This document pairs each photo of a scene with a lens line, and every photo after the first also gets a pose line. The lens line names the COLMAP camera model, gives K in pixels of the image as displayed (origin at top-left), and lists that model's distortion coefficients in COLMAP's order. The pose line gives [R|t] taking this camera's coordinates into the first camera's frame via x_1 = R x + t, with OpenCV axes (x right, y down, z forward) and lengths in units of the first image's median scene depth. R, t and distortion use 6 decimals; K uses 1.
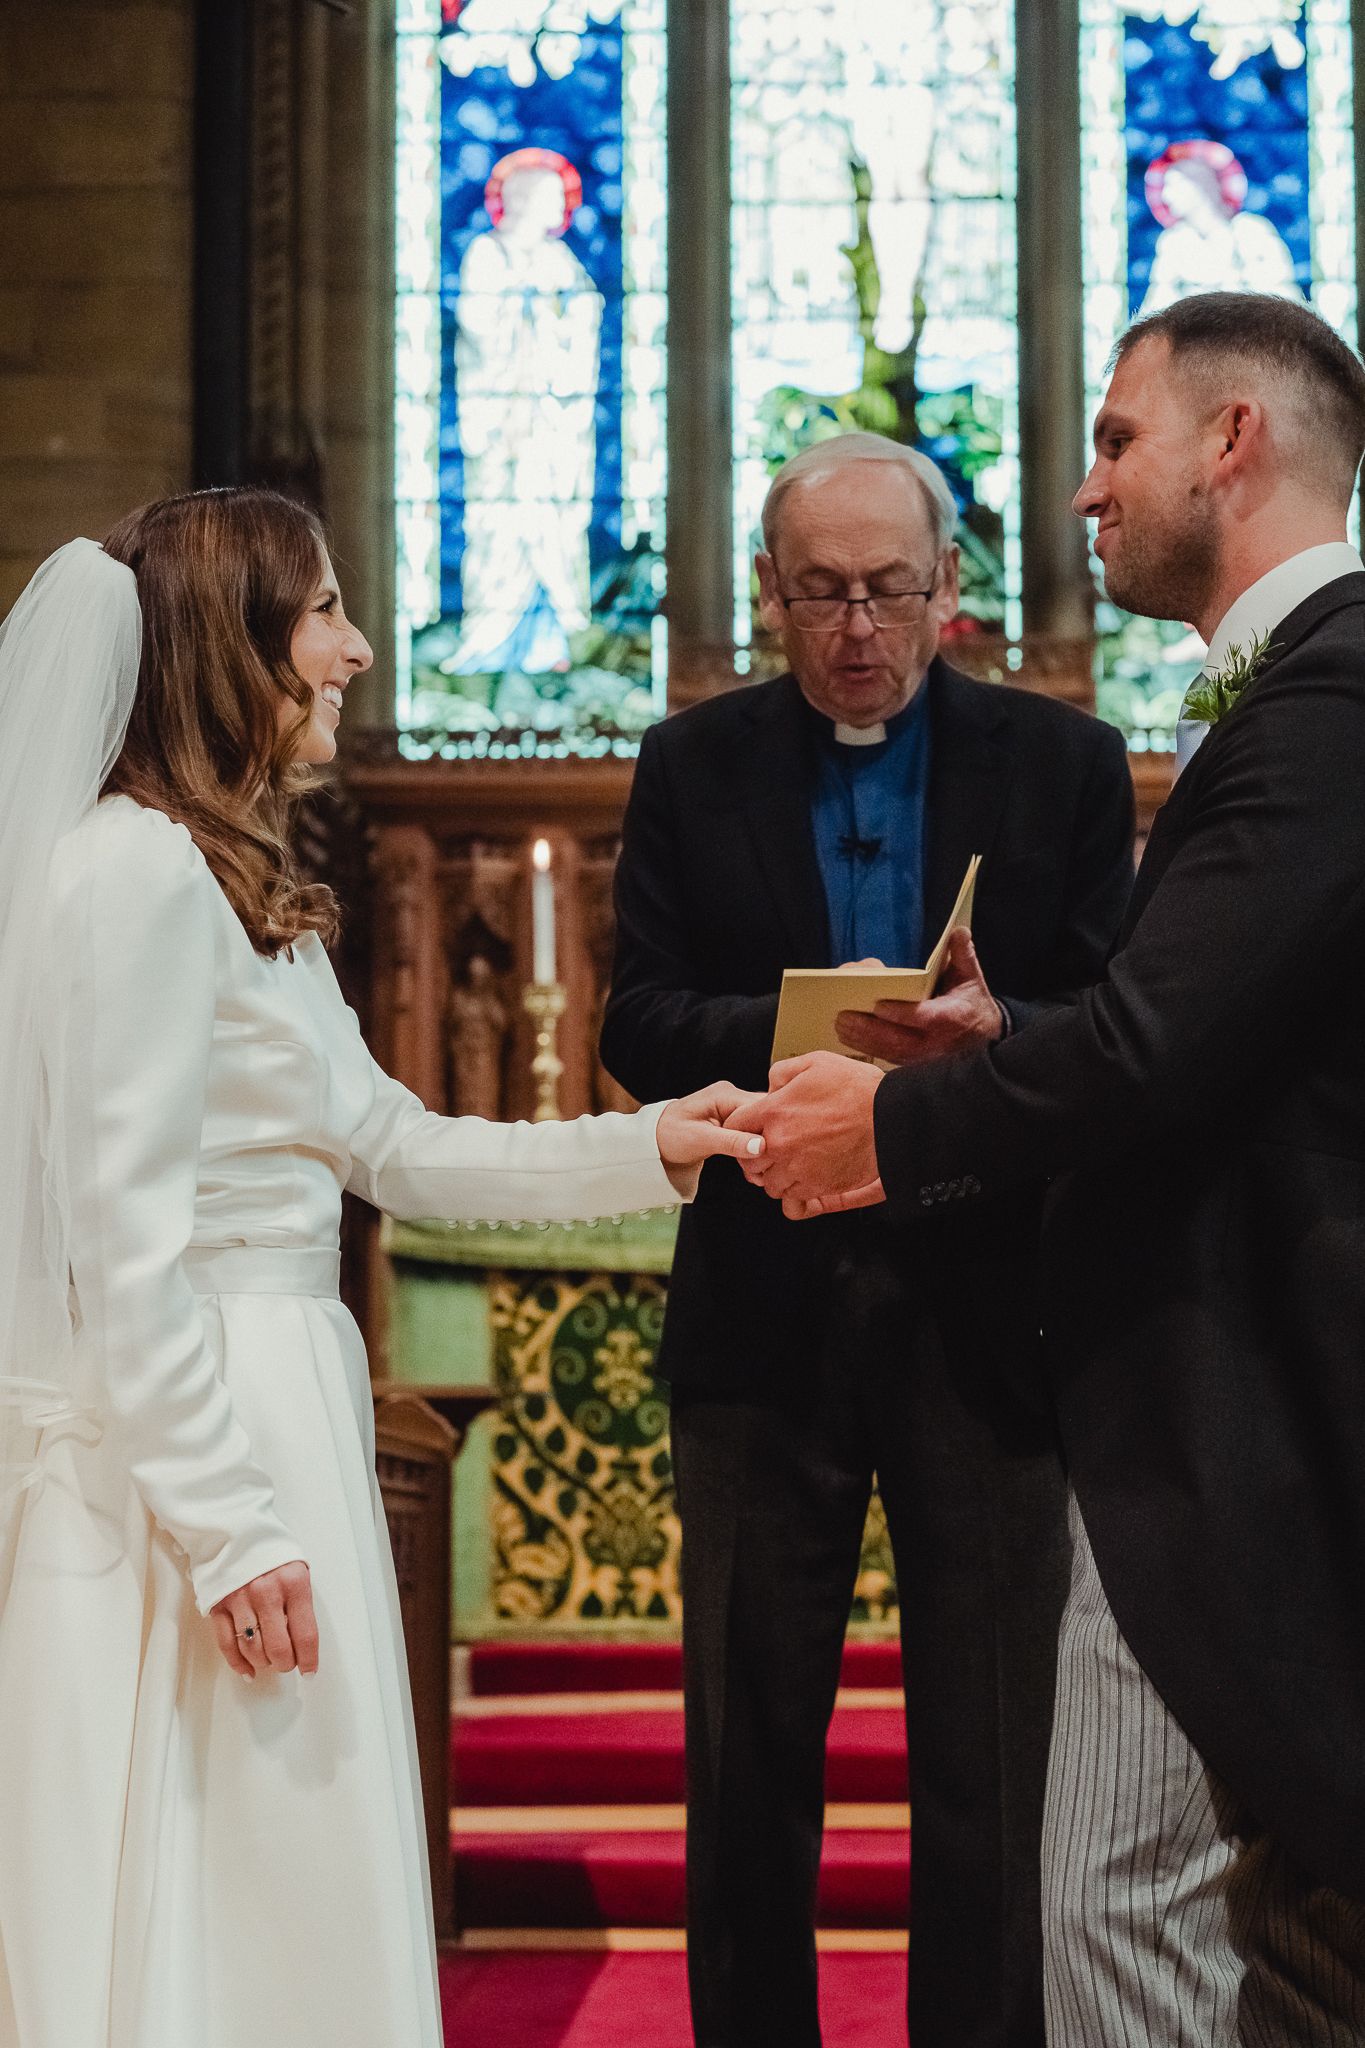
lens RADIAL K [[4949.8, 0, 691.7], [0, 4949.8, 1051.7], [0, 0, 1]] dist [0.158692, -1.416276]
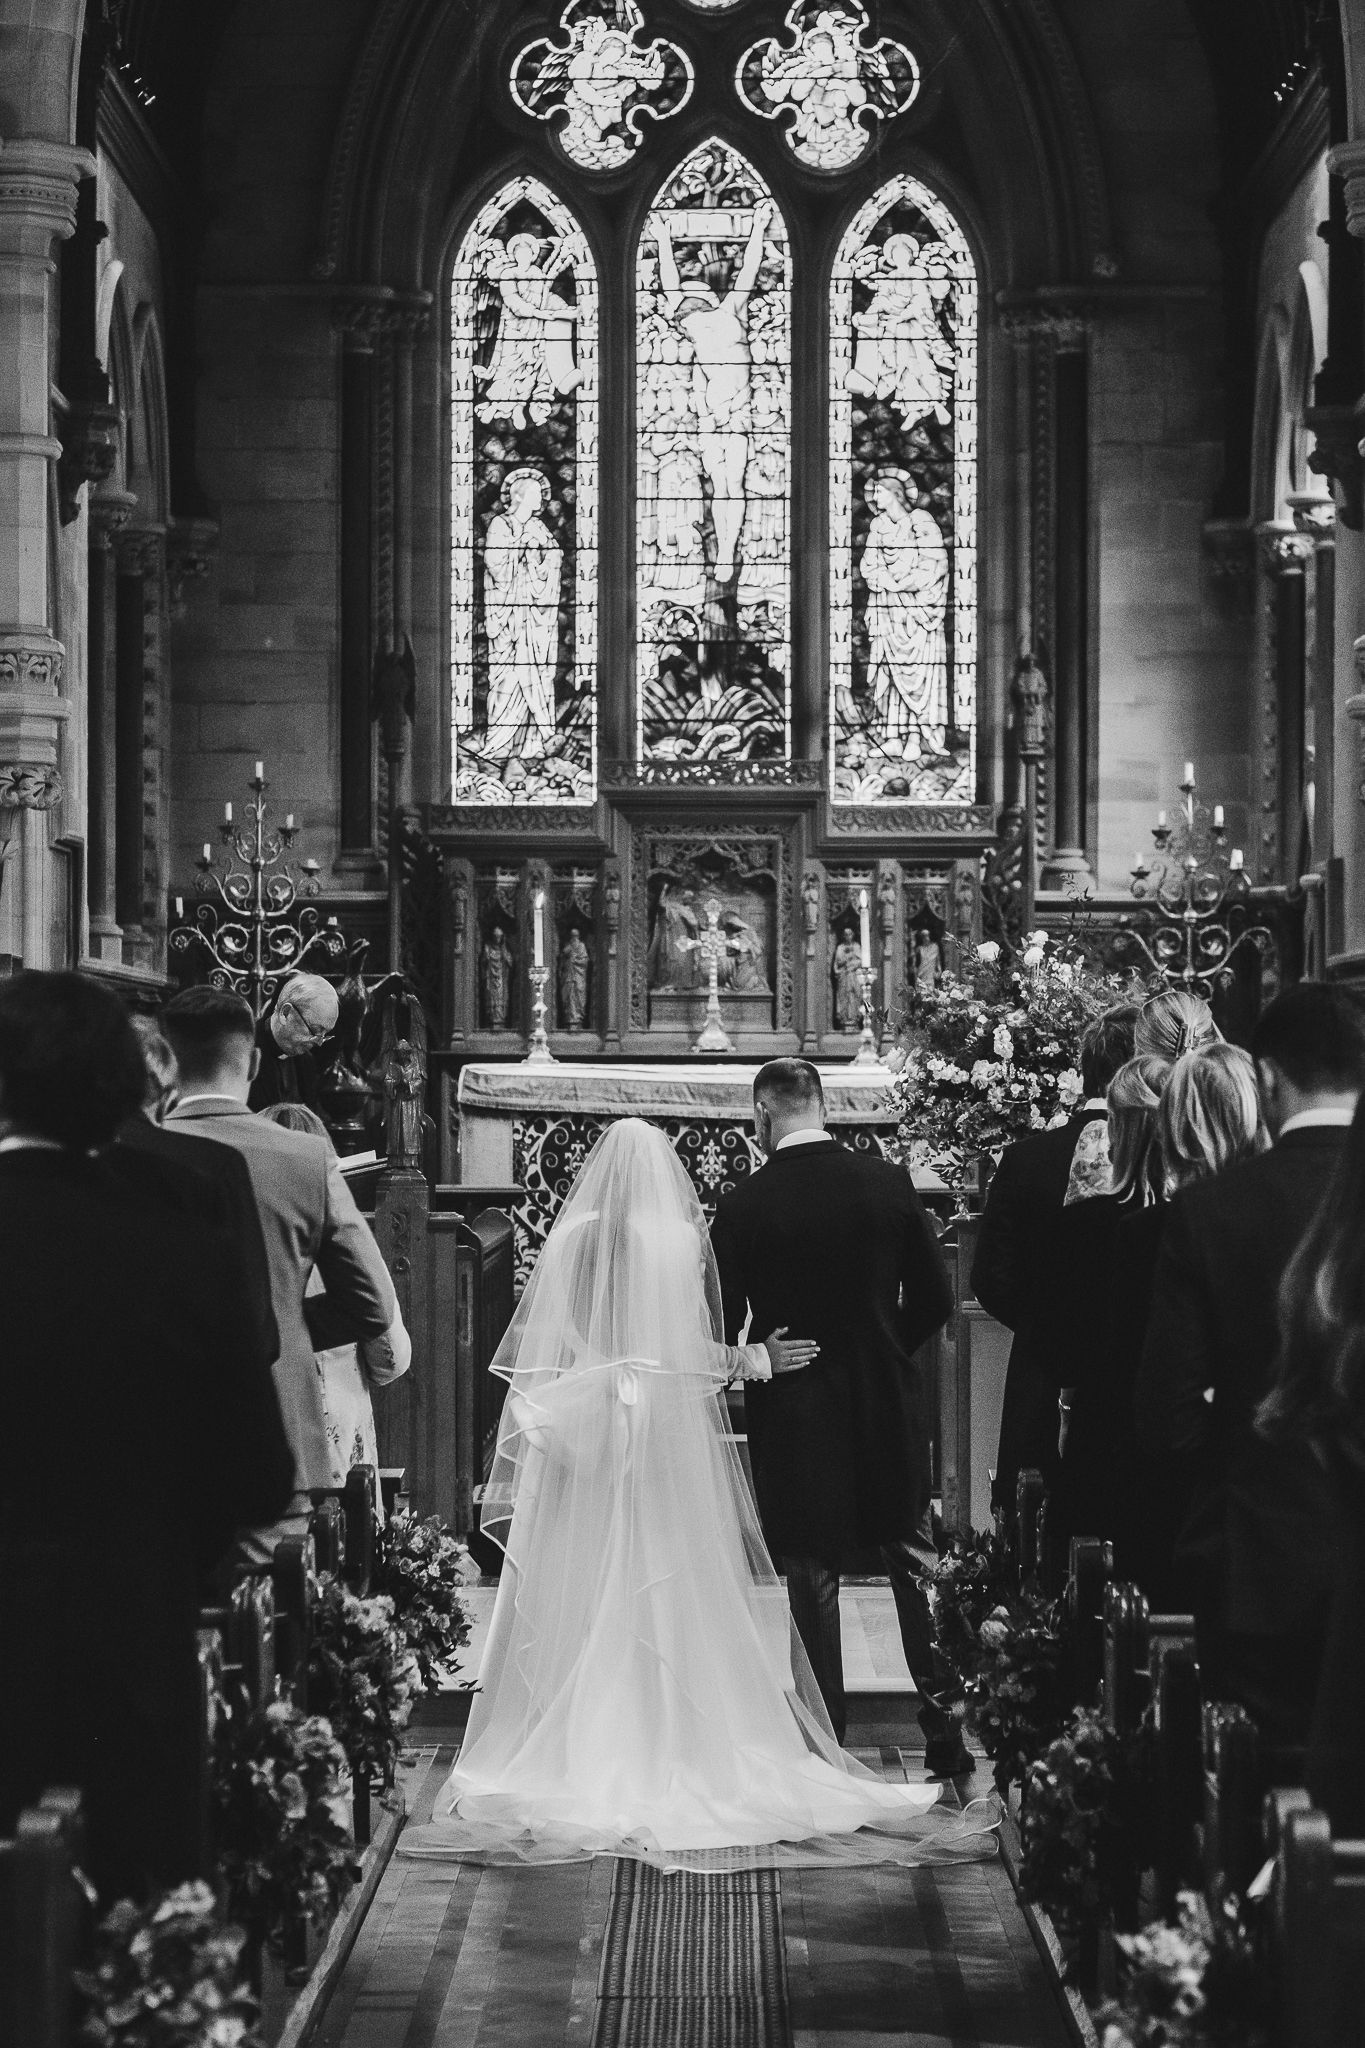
lens RADIAL K [[5000.7, 0, 807.8], [0, 5000.7, 1024.0], [0, 0, 1]] dist [0.047932, 0.164205]
pose [[0.998969, 0.005832, 0.045021, -0.010269], [-0.009699, 0.996233, 0.086176, -0.138589], [-0.044349, -0.086524, 0.995262, -0.842972]]
